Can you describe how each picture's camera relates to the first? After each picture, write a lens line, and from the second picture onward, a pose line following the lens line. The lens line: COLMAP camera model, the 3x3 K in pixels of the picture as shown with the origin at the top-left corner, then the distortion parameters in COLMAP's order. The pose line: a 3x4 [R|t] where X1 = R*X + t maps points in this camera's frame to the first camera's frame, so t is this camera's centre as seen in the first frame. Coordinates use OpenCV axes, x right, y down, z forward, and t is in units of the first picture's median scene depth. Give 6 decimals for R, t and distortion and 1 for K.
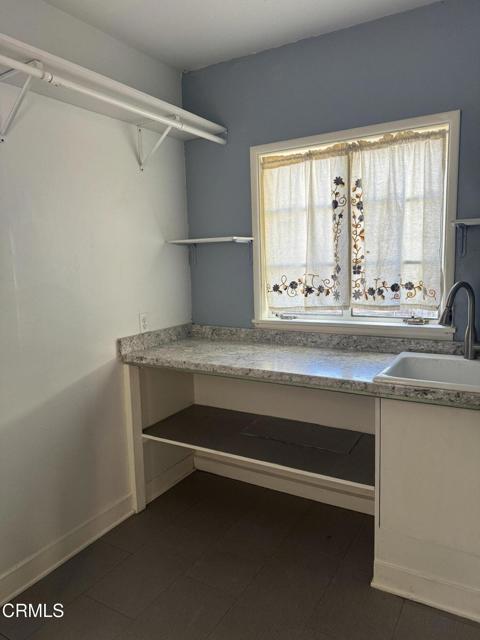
lens RADIAL K [[449.5, 0, 238.5], [0, 449.5, 331.6], [0, 0, 1]] dist [0.076664, -0.107188]
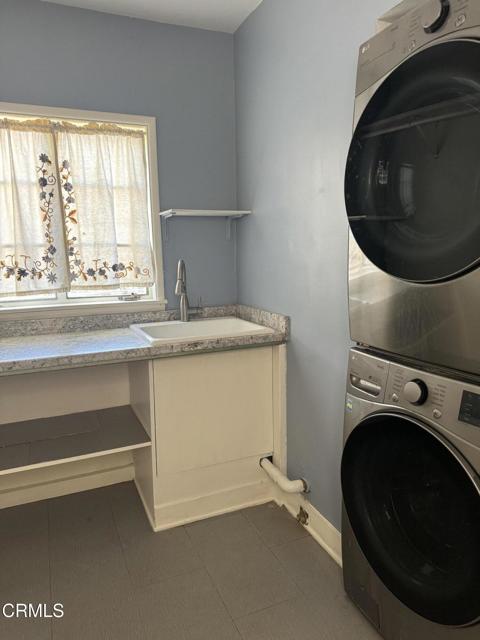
lens RADIAL K [[449.5, 0, 238.5], [0, 449.5, 331.6], [0, 0, 1]] dist [0.076664, -0.107188]
pose [[0.584754, -0.124751, 0.801561, -0.366312], [0.127749, 0.989937, 0.060874, 0.026710], [-0.801089, 0.066802, 0.594806, 0.122173]]
